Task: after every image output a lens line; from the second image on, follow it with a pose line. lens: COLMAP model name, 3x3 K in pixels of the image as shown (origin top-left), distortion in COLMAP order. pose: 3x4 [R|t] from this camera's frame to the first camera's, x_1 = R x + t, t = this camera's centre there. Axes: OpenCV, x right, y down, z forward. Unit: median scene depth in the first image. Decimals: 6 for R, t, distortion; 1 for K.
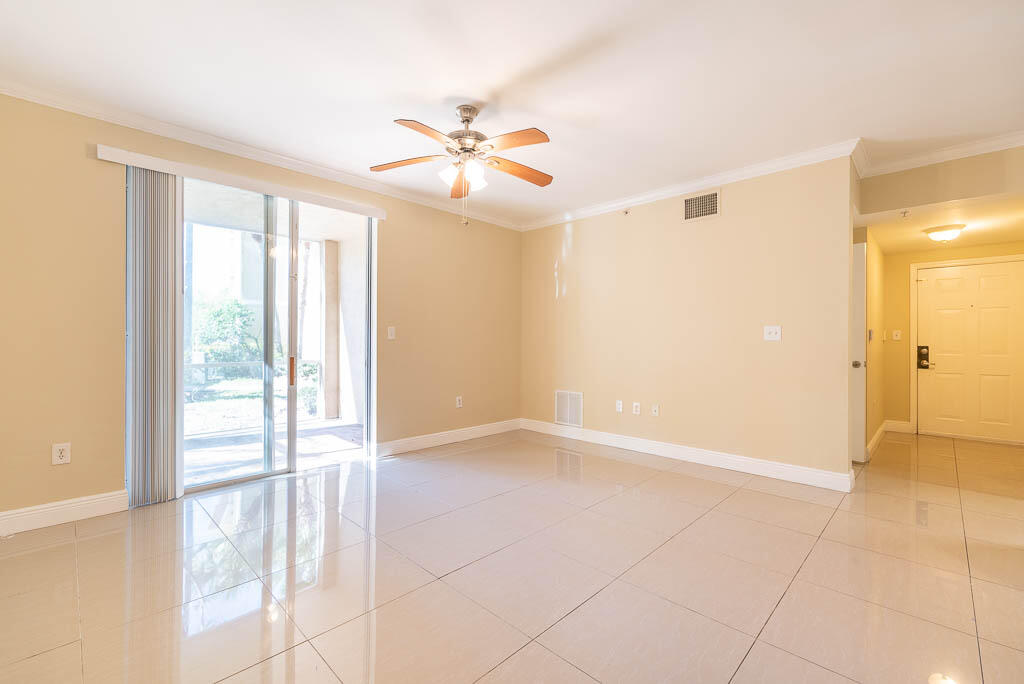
lens RADIAL K [[435.0, 0, 513.1], [0, 435.0, 340.1], [0, 0, 1]] dist [0.000100, -0.000257]
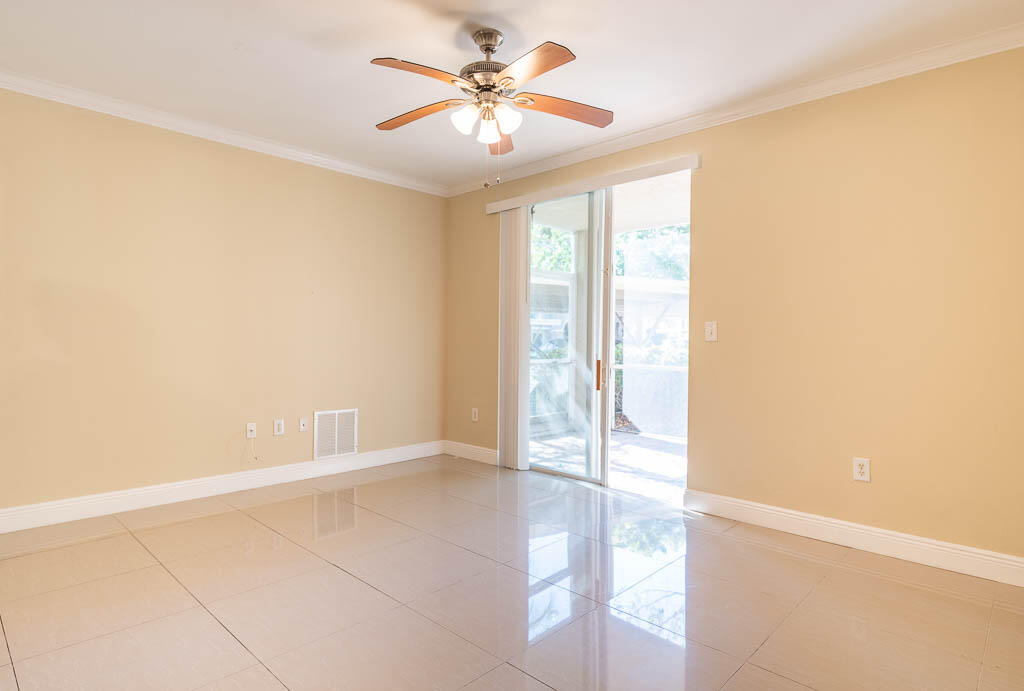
lens RADIAL K [[569.0, 0, 511.8], [0, 569.0, 344.7], [0, 0, 1]] dist [0.043261, 0.000090]
pose [[0.012986, -0.002345, -0.999913, 0.584018], [-0.012062, 0.999924, -0.002502, 0.010284], [0.999843, 0.012093, 0.012957, 0.669303]]
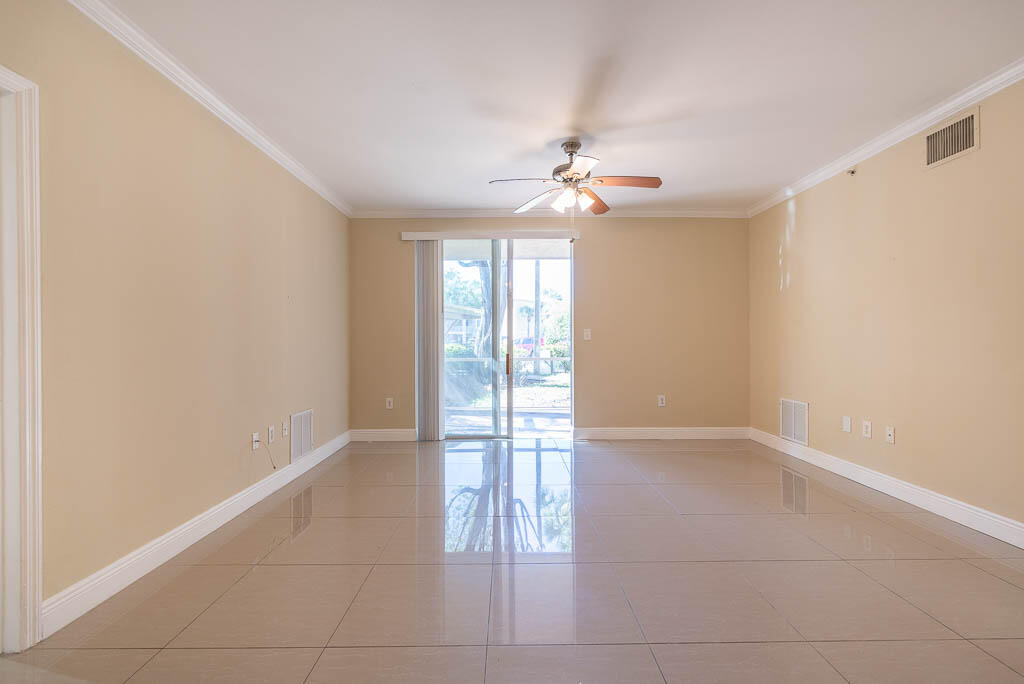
lens RADIAL K [[435.0, 0, 513.9], [0, 435.0, 338.5], [0, 0, 1]] dist [0.000100, -0.000257]
pose [[0.709911, -0.010145, -0.704218, 0.391303], [0.007872, 0.999948, -0.006470, -0.000070], [0.704247, -0.000951, 0.709954, 0.035919]]
